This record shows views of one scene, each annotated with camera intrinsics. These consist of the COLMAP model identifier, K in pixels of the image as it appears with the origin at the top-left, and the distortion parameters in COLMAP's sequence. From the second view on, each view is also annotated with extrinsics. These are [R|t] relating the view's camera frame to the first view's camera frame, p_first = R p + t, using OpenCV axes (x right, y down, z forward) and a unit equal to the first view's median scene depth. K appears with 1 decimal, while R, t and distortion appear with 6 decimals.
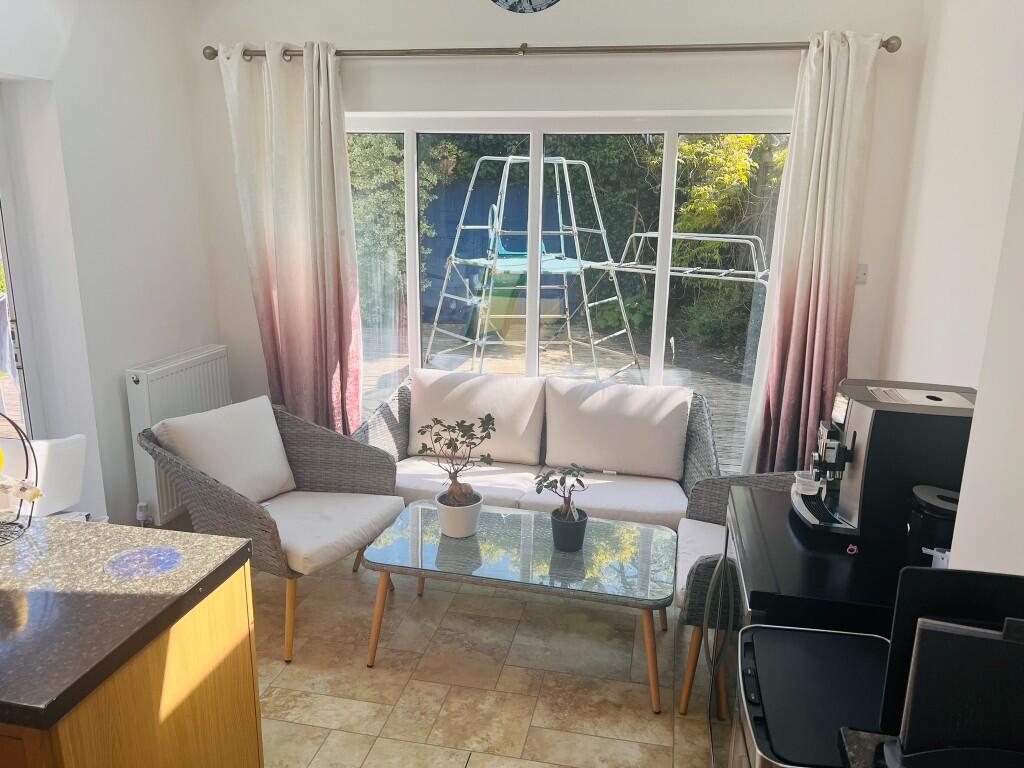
lens RADIAL K [[780.3, 0, 515.4], [0, 780.3, 384.8], [0, 0, 1]] dist [0.061261, -0.049090]
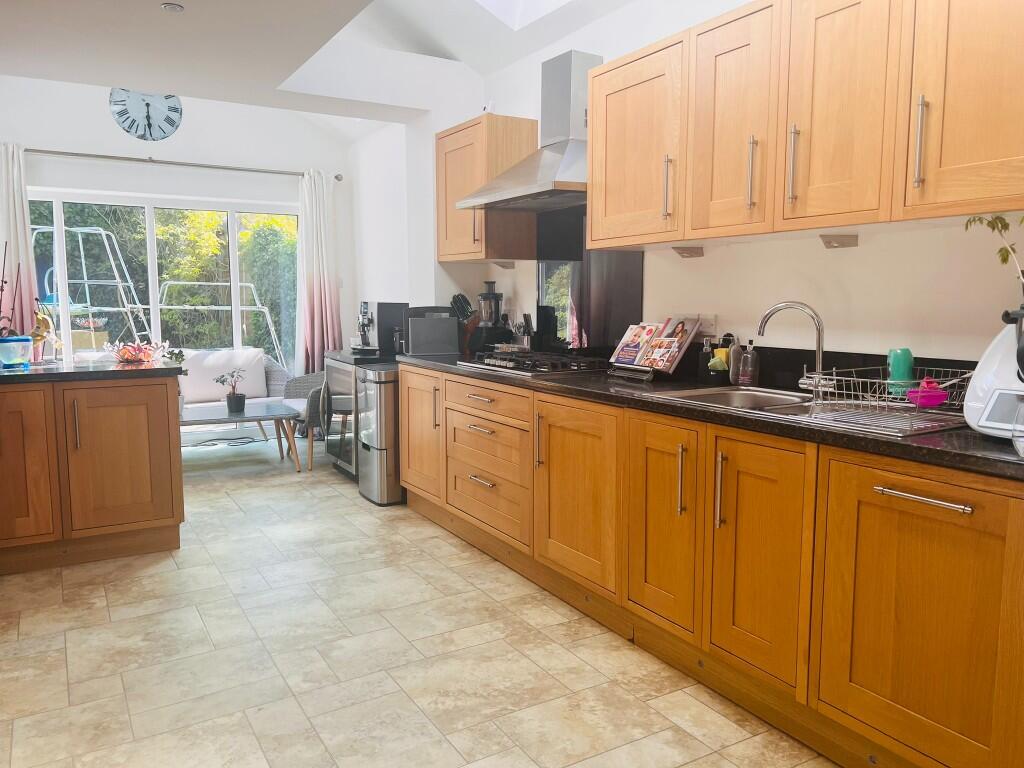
lens RADIAL K [[780.3, 0, 515.9], [0, 780.3, 383.1], [0, 0, 1]] dist [0.061261, -0.049090]
pose [[0.741219, -0.091875, 0.664946, -0.537534], [0.173048, 0.983260, -0.057042, 0.277459], [-0.648575, 0.157348, 0.744710, -0.694341]]
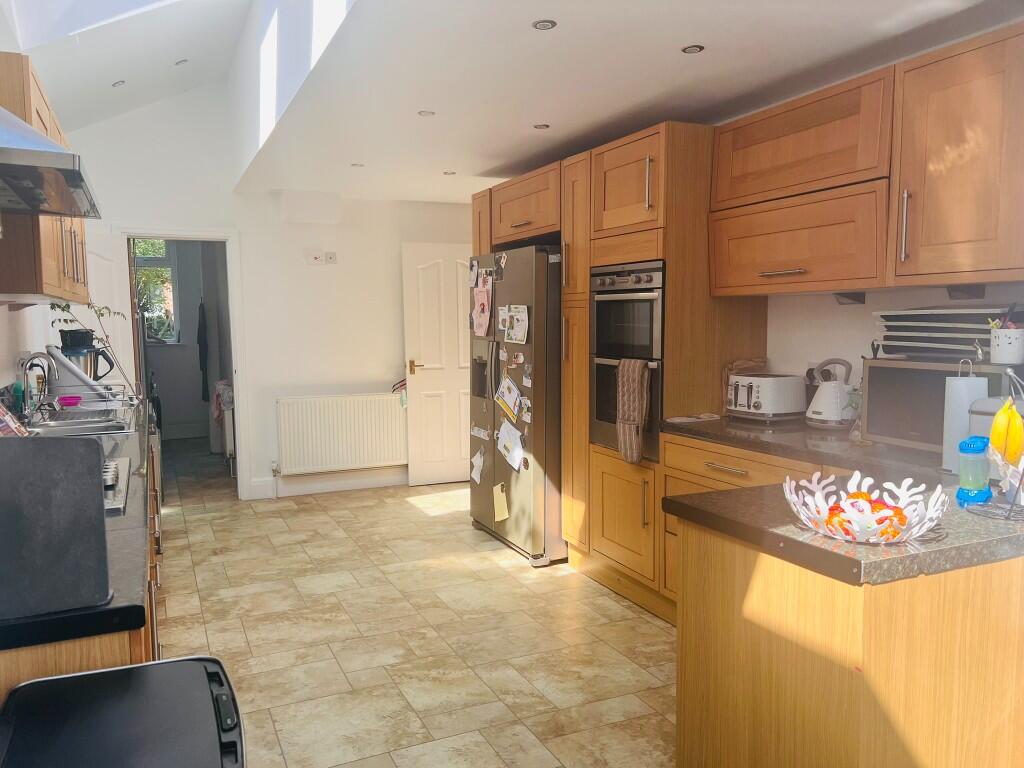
lens RADIAL K [[780.3, 0, 507.9], [0, 780.3, 388.4], [0, 0, 1]] dist [0.061261, -0.049090]
pose [[-0.808396, 0.047850, -0.586691, 0.196699], [-0.140776, 0.952052, 0.271623, -0.066475], [0.571558, 0.302171, -0.762899, 0.633761]]
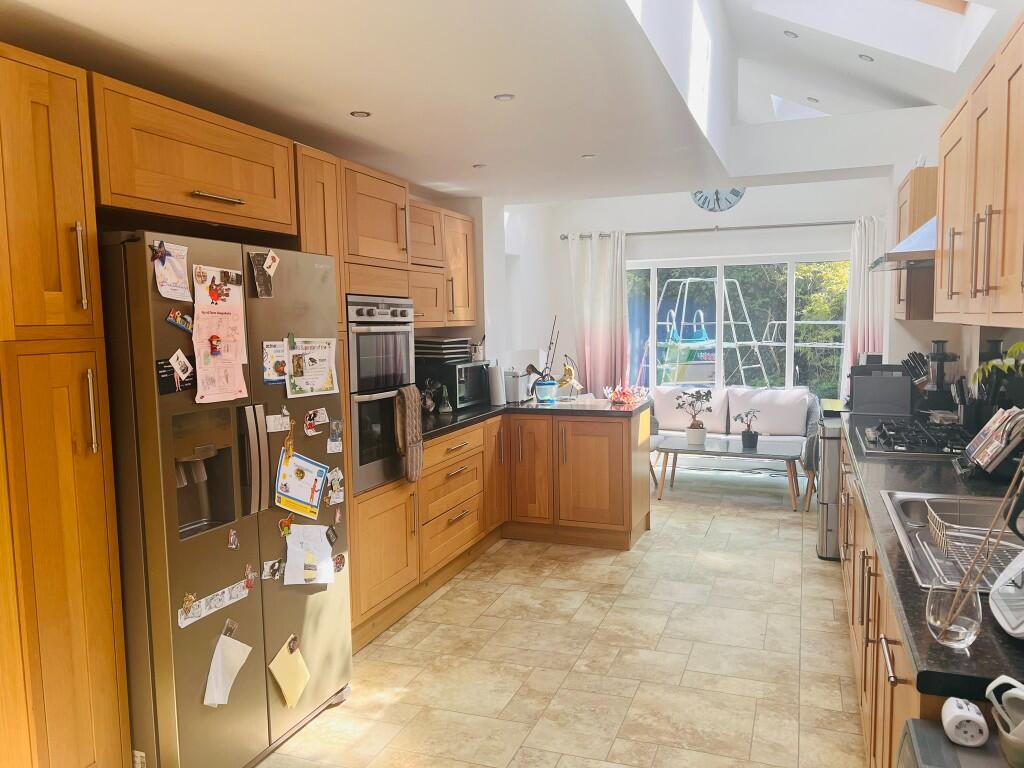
lens RADIAL K [[780.3, 0, 514.5], [0, 780.3, 388.3], [0, 0, 1]] dist [0.061261, -0.049090]
pose [[0.987548, -0.016408, -0.156459, -0.177958], [-0.007308, 0.988688, -0.149812, 0.283809], [0.157147, 0.149090, 0.976257, -0.958764]]
